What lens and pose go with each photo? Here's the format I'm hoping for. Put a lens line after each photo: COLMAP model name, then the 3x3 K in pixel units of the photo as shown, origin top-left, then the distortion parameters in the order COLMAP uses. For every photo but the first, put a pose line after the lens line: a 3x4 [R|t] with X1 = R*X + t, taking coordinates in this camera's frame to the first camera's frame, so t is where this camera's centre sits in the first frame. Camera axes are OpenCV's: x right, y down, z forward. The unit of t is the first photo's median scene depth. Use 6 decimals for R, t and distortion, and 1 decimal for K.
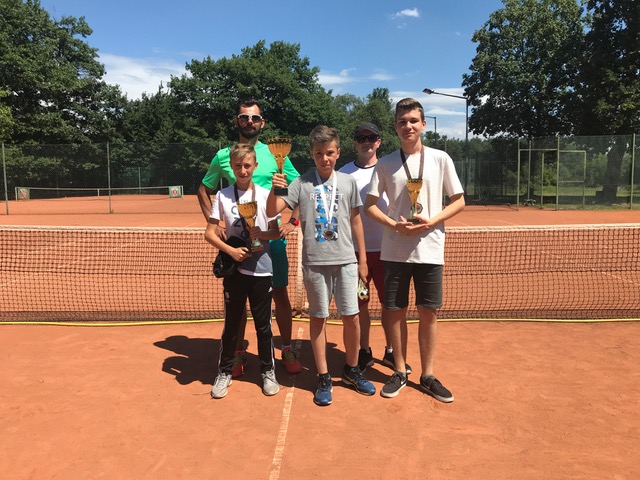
lens RADIAL K [[528.9, 0, 318.5], [0, 528.9, 237.2], [0, 0, 1]] dist [-0.002368, 0.015245]
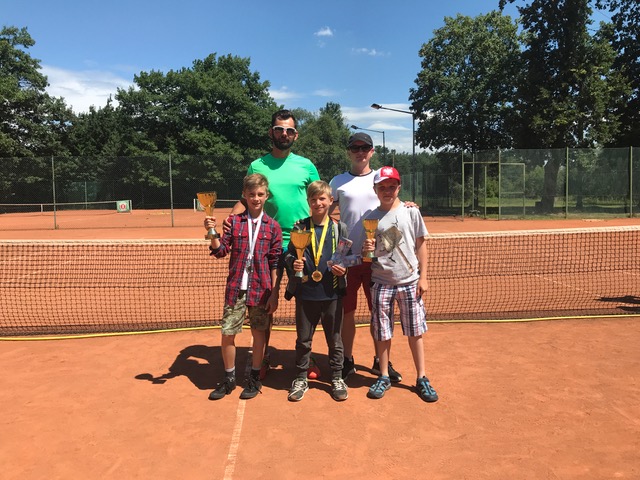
lens RADIAL K [[528.9, 0, 318.5], [0, 528.9, 237.2], [0, 0, 1]] dist [-0.002368, 0.015245]
pose [[0.995971, -0.014384, 0.088517, 0.000509], [0.016624, 0.999559, -0.024623, 0.001631], [-0.088123, 0.025995, 0.995770, -0.005835]]
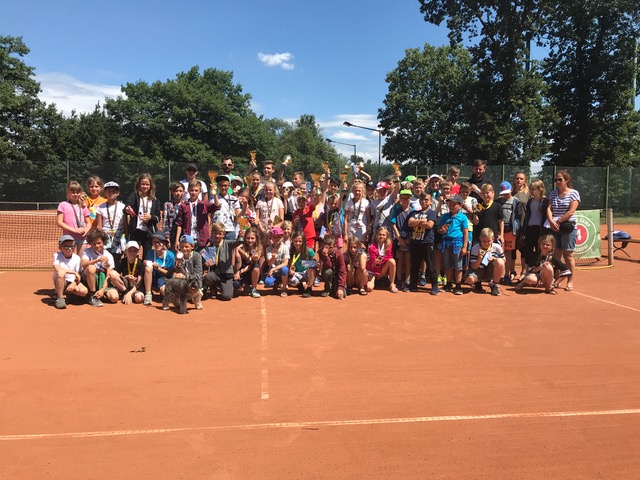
lens RADIAL K [[529.9, 0, 320.7], [0, 529.9, 239.5], [0, 0, 1]] dist [0.002455, 0.000099]
pose [[0.989657, 0.004325, 0.143388, -0.018351], [0.000585, 0.999415, -0.034182, 0.018180], [-0.143452, 0.033913, 0.989076, -0.122791]]
